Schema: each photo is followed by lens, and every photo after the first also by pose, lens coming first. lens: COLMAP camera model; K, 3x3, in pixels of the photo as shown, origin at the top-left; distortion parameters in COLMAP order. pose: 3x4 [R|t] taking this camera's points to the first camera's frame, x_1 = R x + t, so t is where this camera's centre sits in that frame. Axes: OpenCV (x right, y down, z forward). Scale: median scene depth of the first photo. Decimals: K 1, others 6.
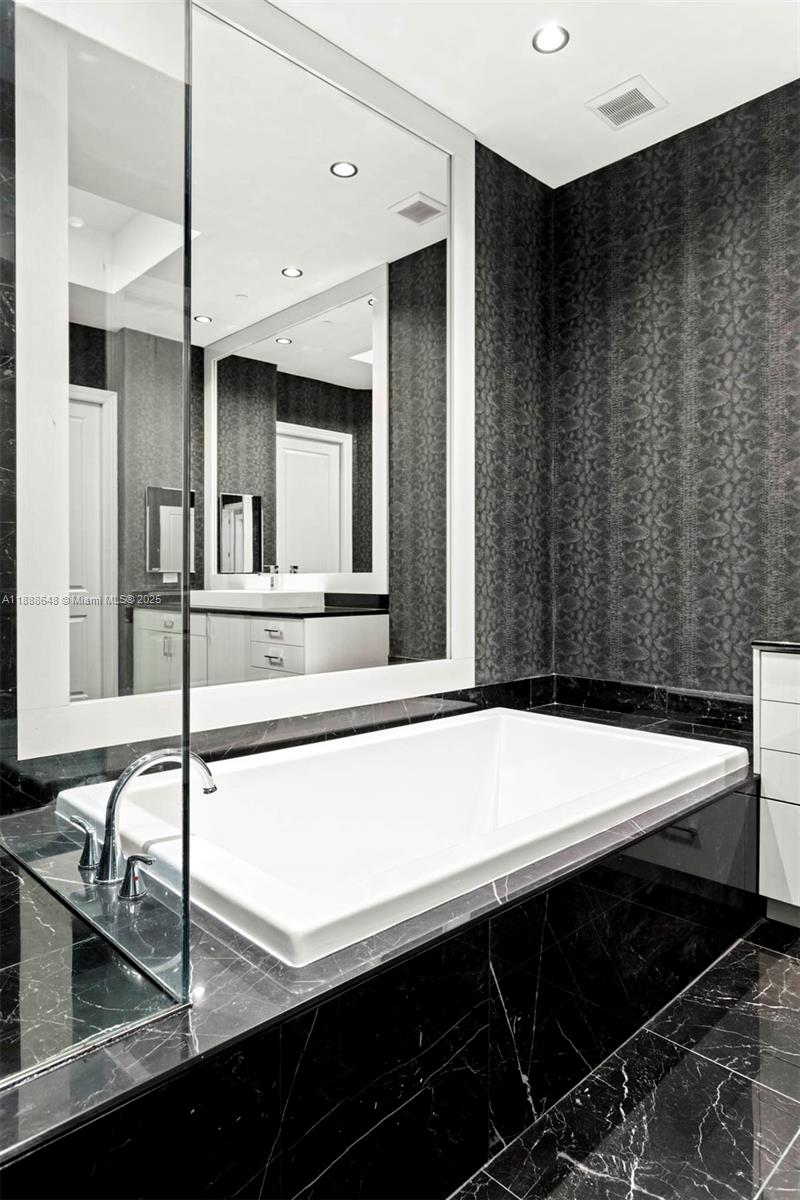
lens RADIAL K [[728.1, 0, 416.2], [0, 728.1, 579.4], [0, 0, 1]] dist [0.005507, 0.002253]
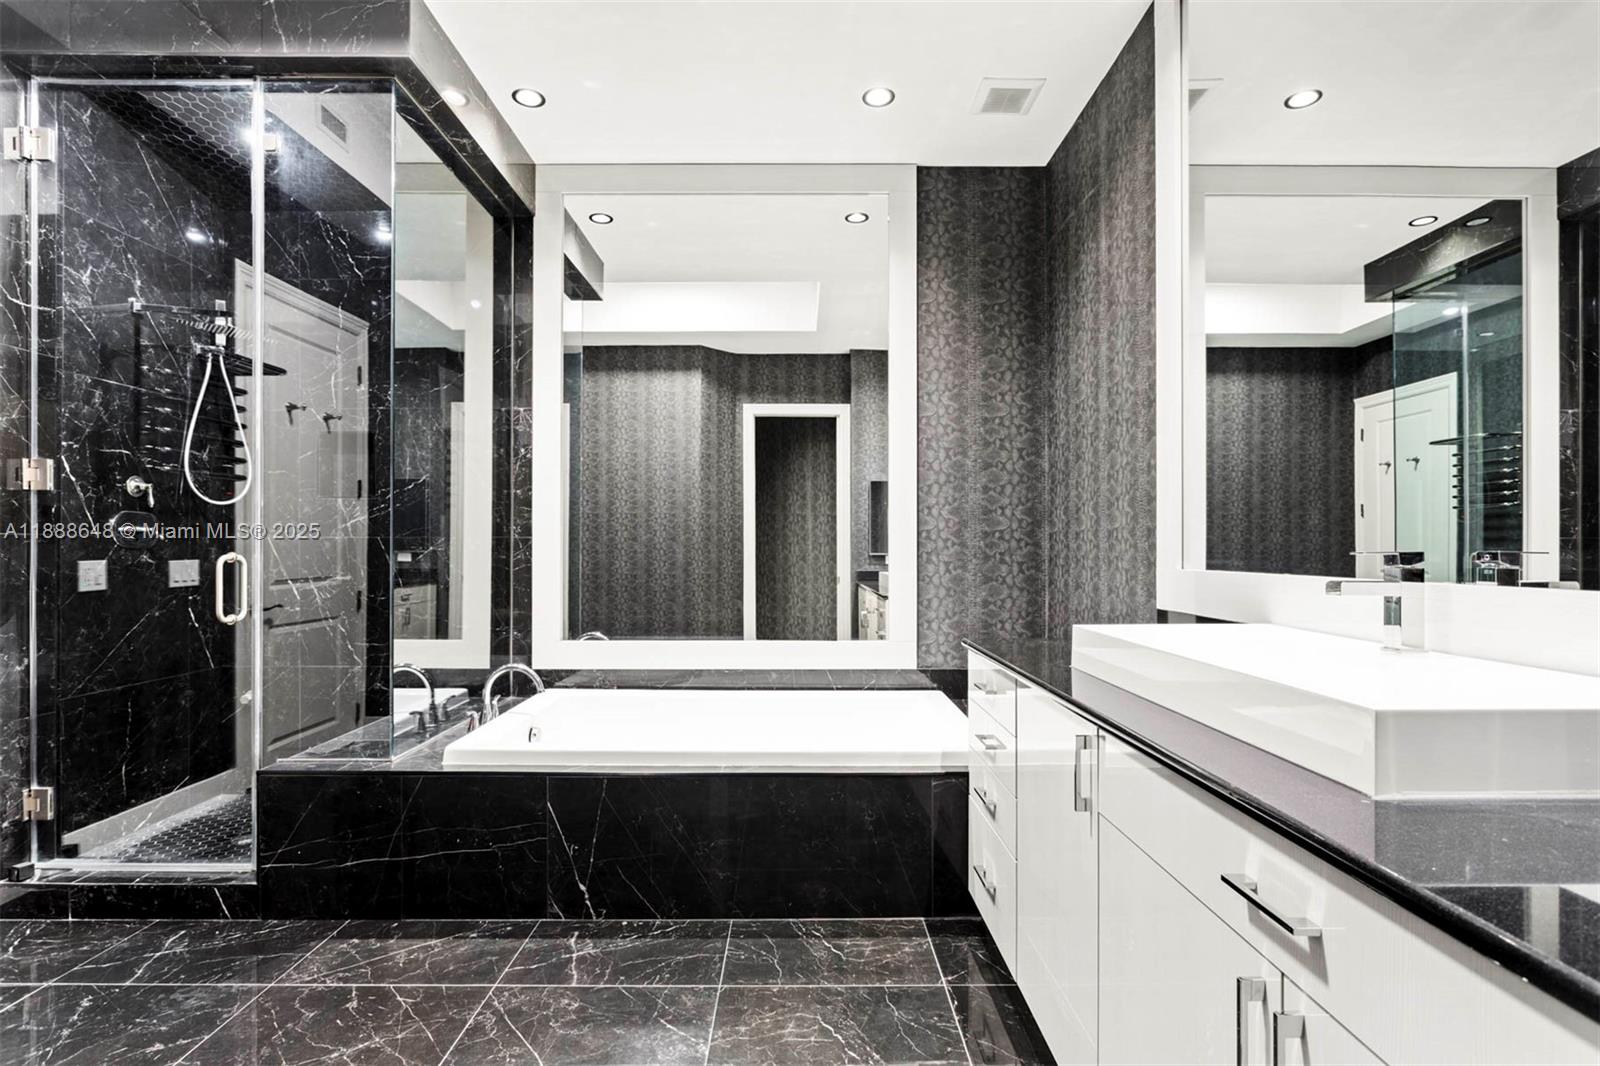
lens RADIAL K [[780.9, 0, 800.4], [0, 780.9, 541.3], [0, 0, 1]] dist [-0.002836, -0.000113]
pose [[0.716075, -0.011149, -0.697934, 0.881983], [-0.000975, 0.999855, -0.016973, -0.026020], [0.698023, 0.012834, 0.715961, 0.049024]]
